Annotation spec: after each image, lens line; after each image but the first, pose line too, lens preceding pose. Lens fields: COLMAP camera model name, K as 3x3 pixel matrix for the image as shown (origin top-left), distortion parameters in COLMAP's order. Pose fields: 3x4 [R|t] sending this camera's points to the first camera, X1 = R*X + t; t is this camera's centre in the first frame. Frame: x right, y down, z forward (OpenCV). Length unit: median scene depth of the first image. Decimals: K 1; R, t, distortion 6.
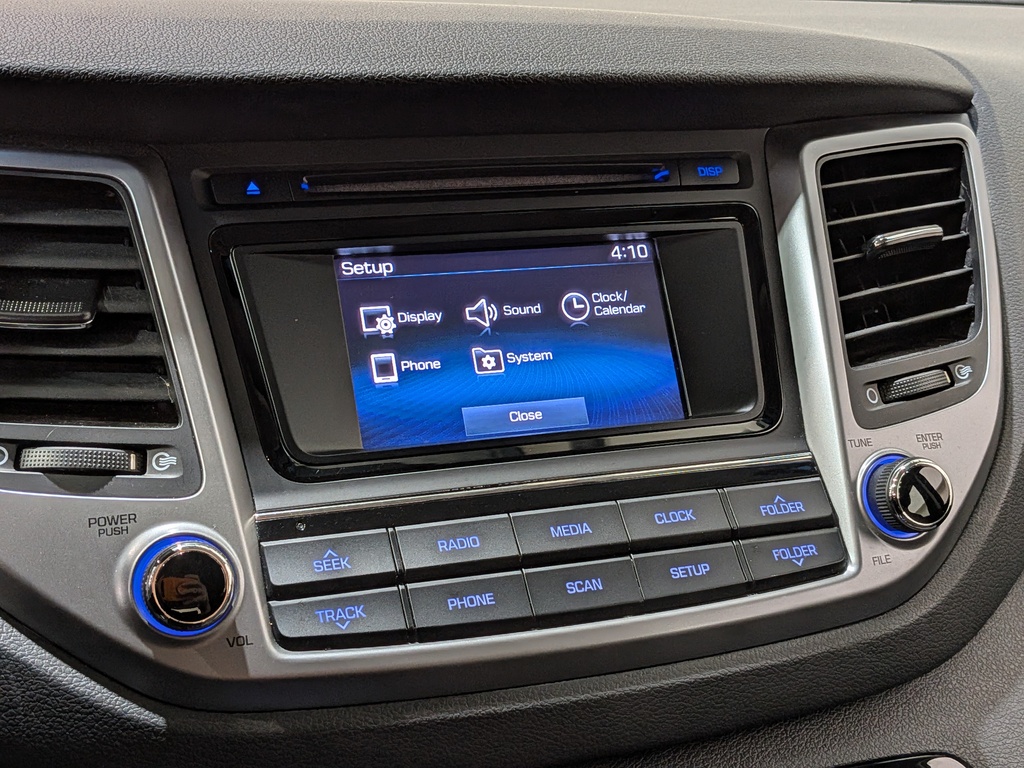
lens RADIAL K [[1519.2, 0, 518.0], [0, 1519.2, 390.8], [0, 0, 1]] dist [0.060509, 0.000000]
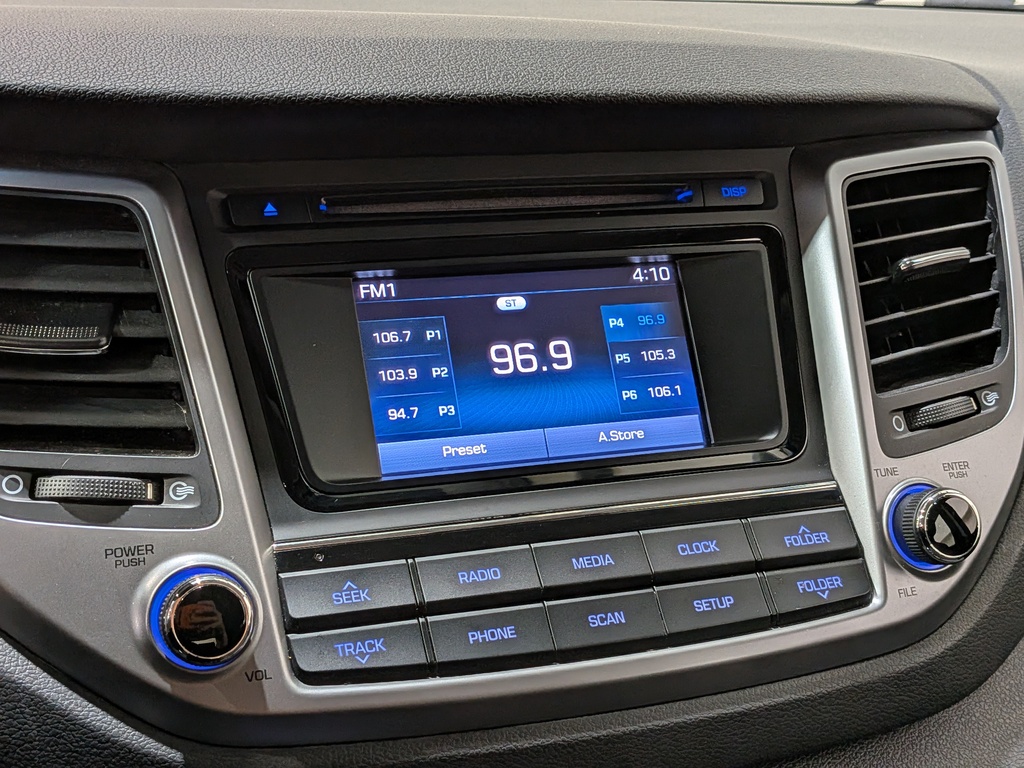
lens RADIAL K [[1519.2, 0, 500.9], [0, 1519.2, 411.2], [0, 0, 1]] dist [0.060509, 0.000000]
pose [[0.999964, 0.007775, -0.003257, -0.022321], [-0.007714, 0.999801, 0.018423, -0.023022], [0.003400, -0.018397, 0.999825, 0.020291]]
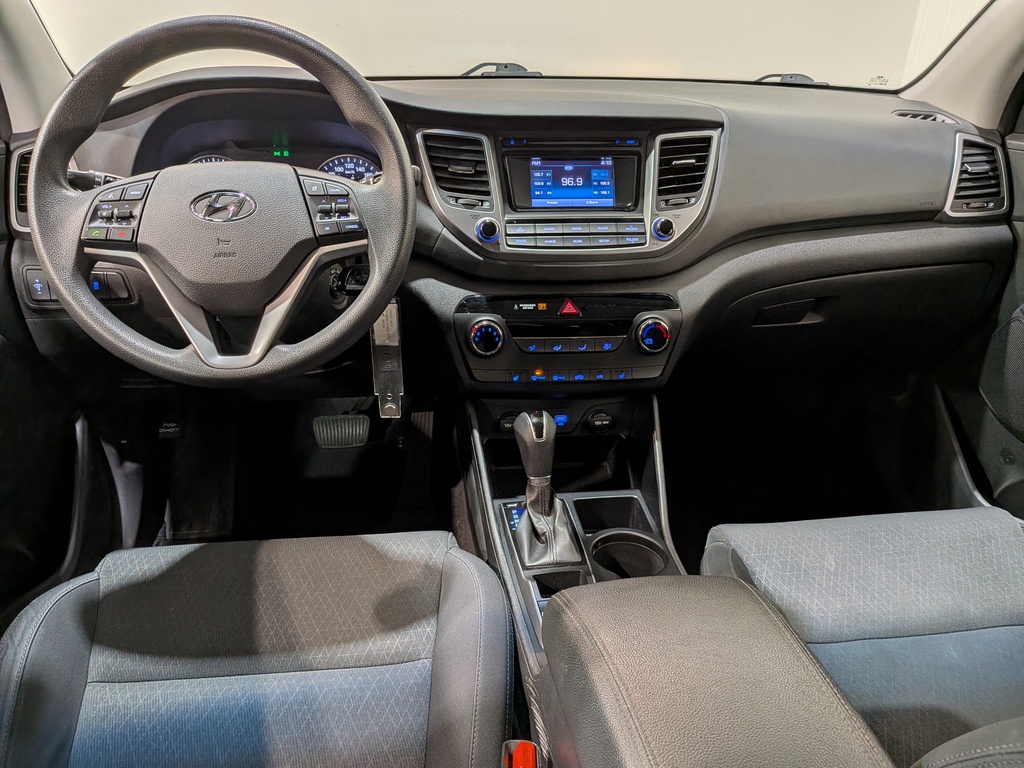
lens RADIAL K [[750.7, 0, 510.1], [0, 750.7, 401.7], [0, 0, 1]] dist [0.072442, -0.135166]
pose [[0.965095, 0.122433, -0.231521, 0.411037], [-0.073670, 0.975218, 0.208622, 0.139376], [0.251325, -0.184284, 0.950197, -1.184288]]
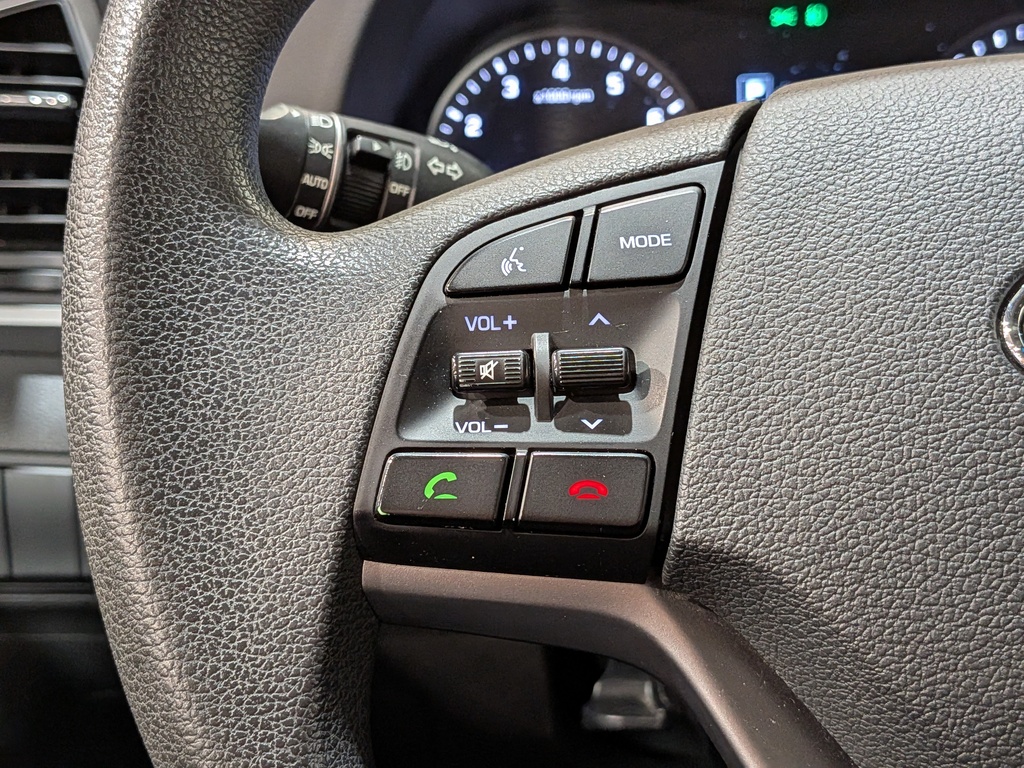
lens RADIAL K [[1519.2, 0, 501.4], [0, 1519.2, 379.5], [0, 0, 1]] dist [0.060509, 0.000000]
pose [[0.919144, 0.106228, -0.379329, -0.615859], [-0.059274, 0.989286, 0.133416, 0.079387], [0.389437, -0.100144, 0.915593, -0.314130]]
